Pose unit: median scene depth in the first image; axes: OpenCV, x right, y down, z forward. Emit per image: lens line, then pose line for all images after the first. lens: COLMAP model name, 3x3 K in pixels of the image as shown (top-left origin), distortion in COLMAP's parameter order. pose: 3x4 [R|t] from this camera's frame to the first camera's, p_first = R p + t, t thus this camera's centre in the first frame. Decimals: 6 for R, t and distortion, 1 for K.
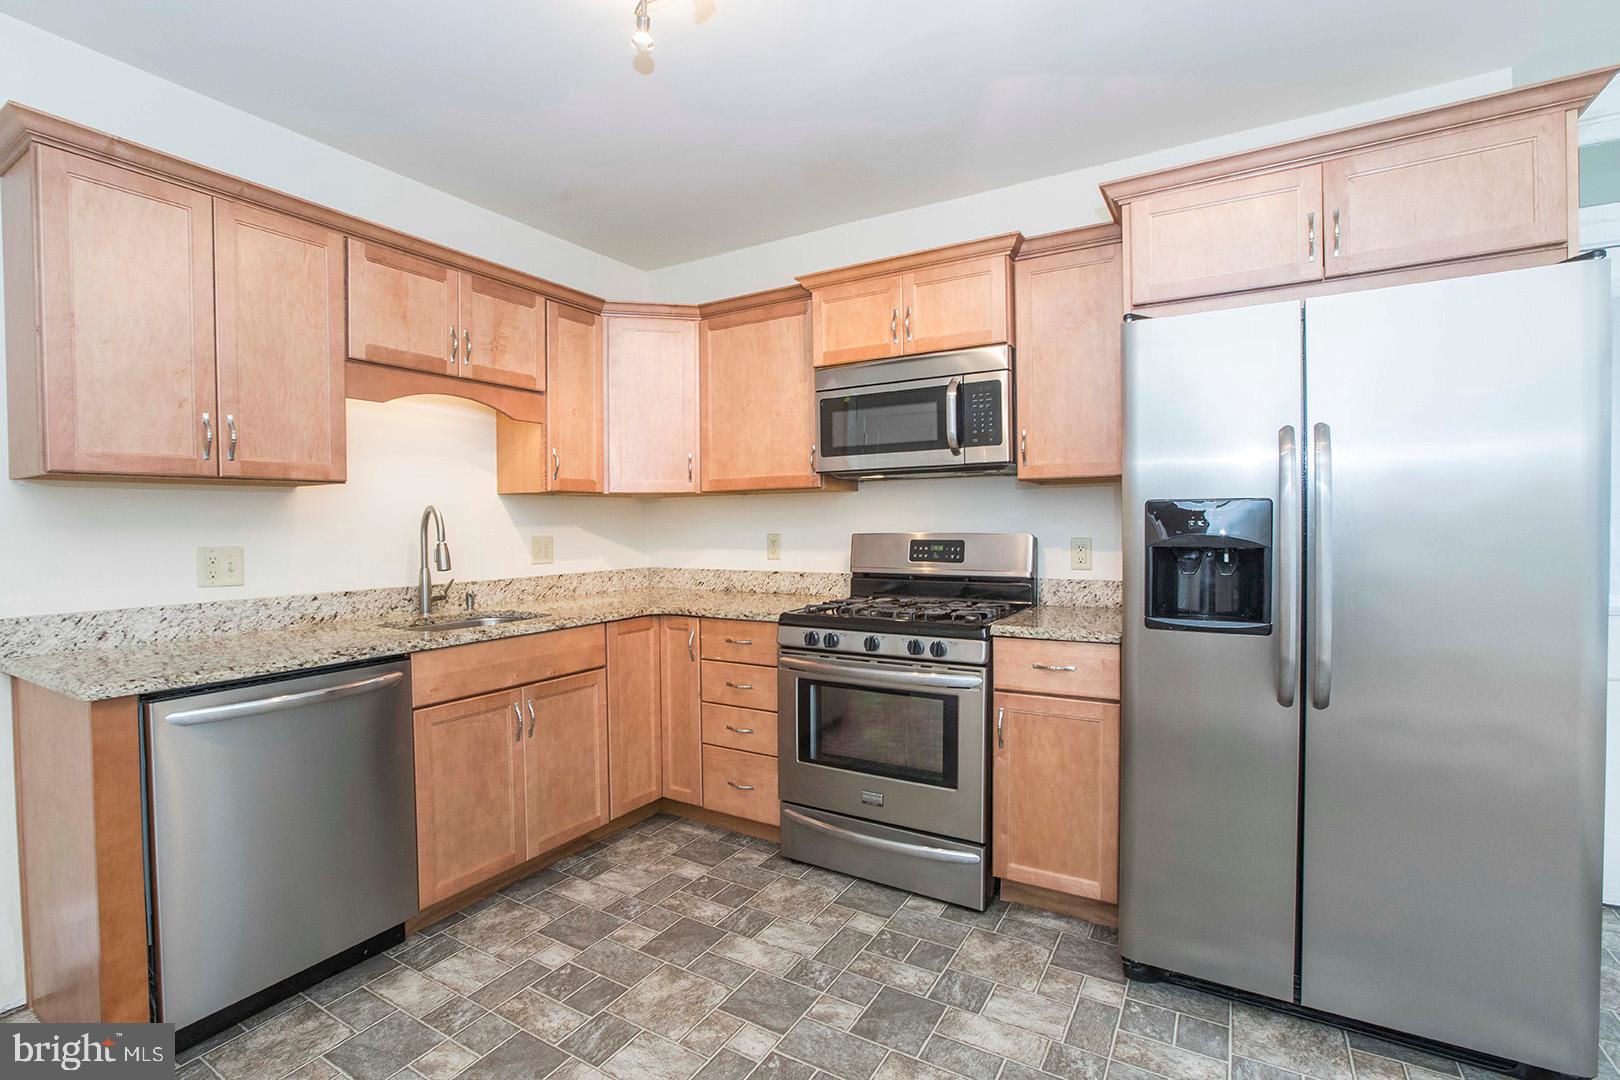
lens RADIAL K [[727.6, 0, 806.0], [0, 727.6, 534.6], [0, 0, 1]] dist [-0.041007, 0.012924]
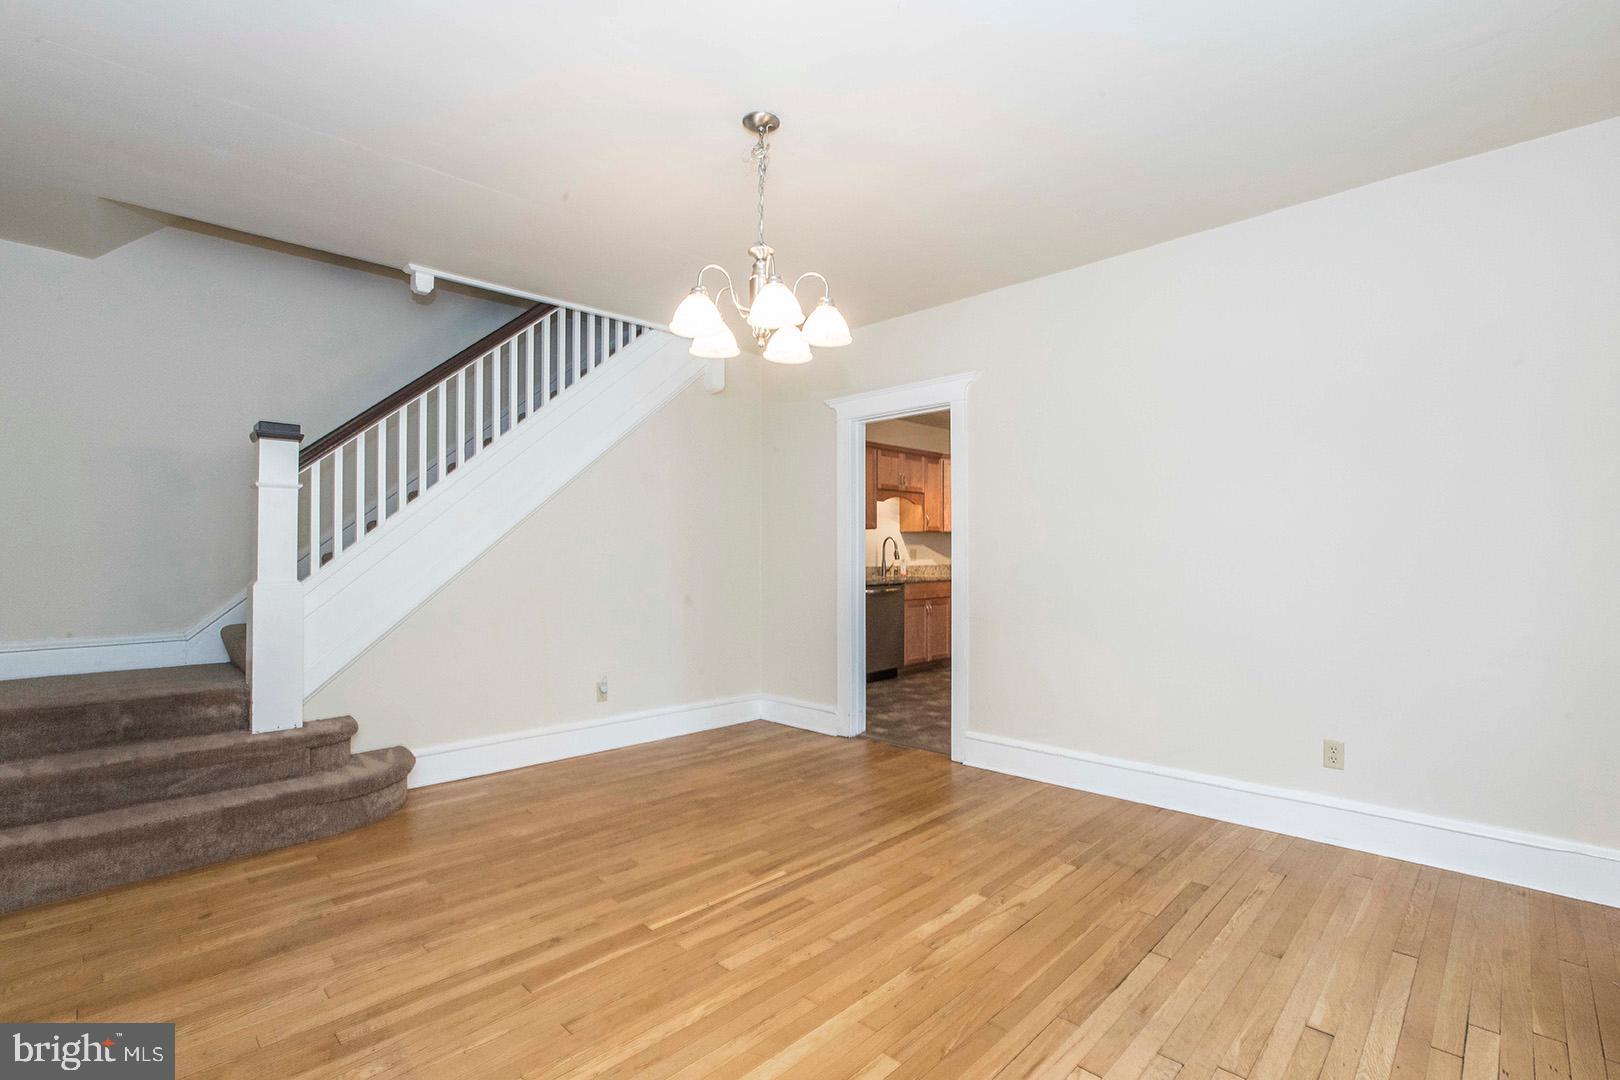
lens RADIAL K [[727.6, 0, 806.0], [0, 727.6, 534.6], [0, 0, 1]] dist [-0.041007, 0.012924]
pose [[0.969711, 0.005138, -0.244202, -0.152601], [-0.015654, 0.999031, -0.041142, 0.075481], [0.243754, 0.043718, 0.968851, -1.860424]]
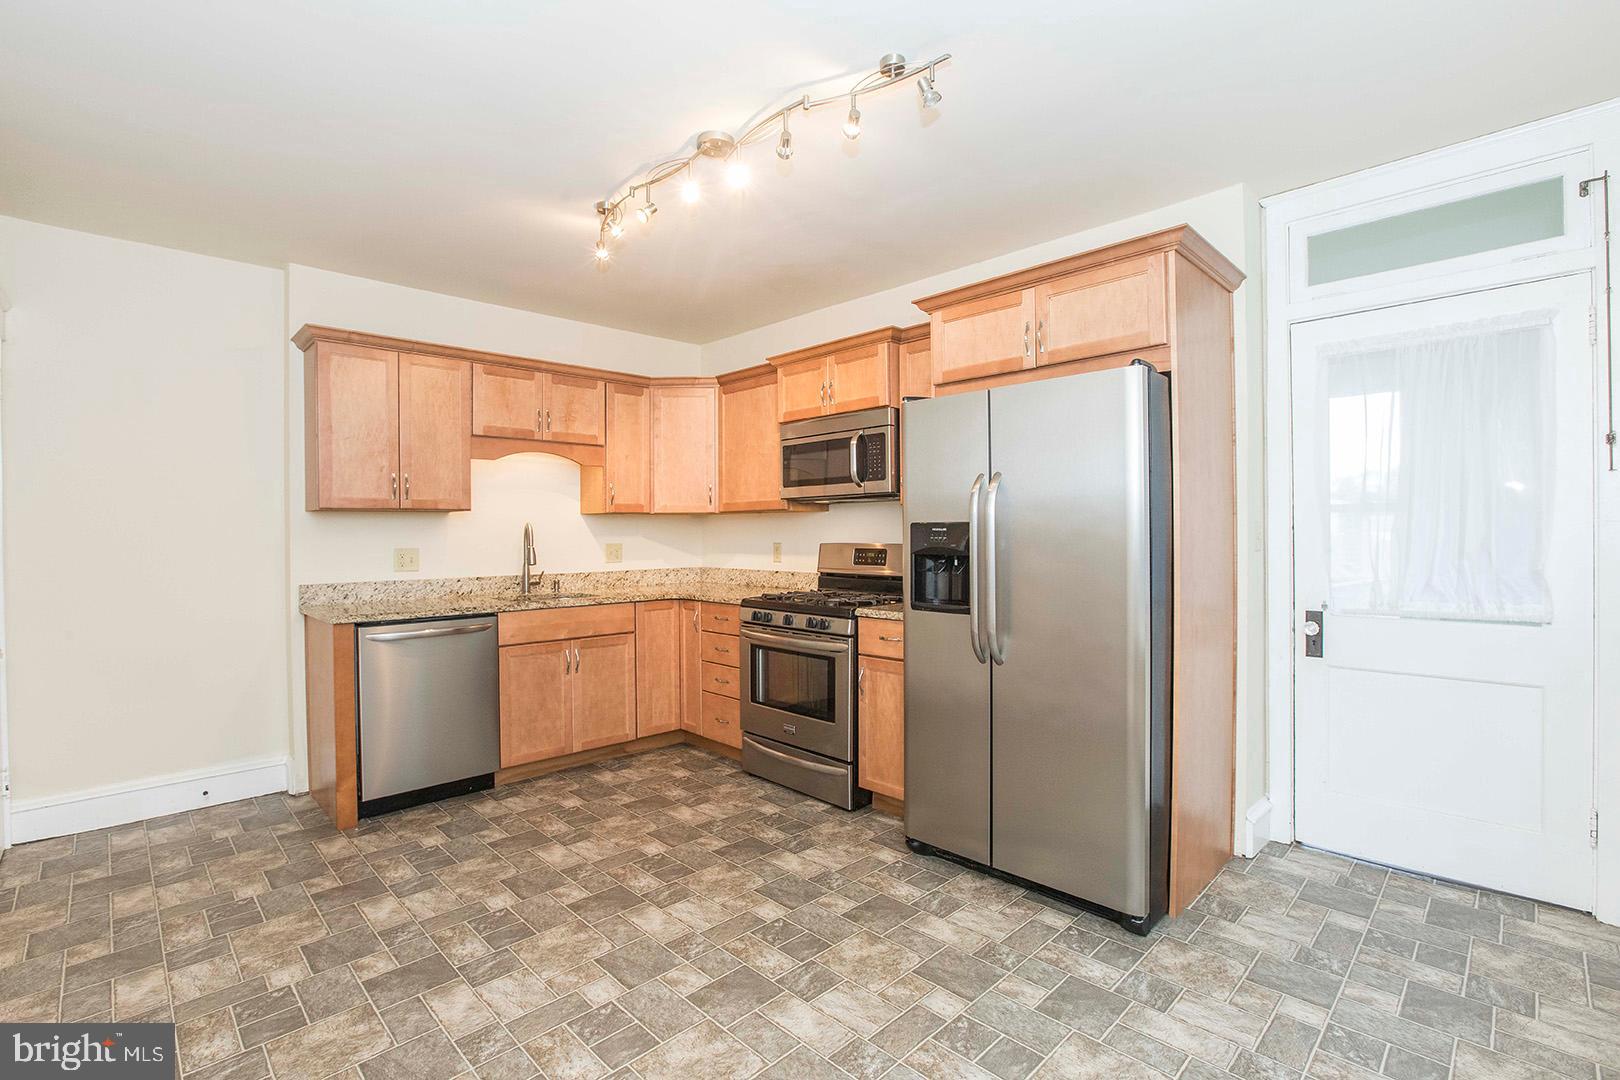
lens RADIAL K [[727.6, 0, 806.0], [0, 727.6, 534.6], [0, 0, 1]] dist [-0.041007, 0.012924]
pose [[0.967597, 0.005276, -0.252445, 0.468765], [-0.007644, 0.999936, -0.008400, -0.007048], [0.252384, 0.010057, 0.967575, -0.370315]]
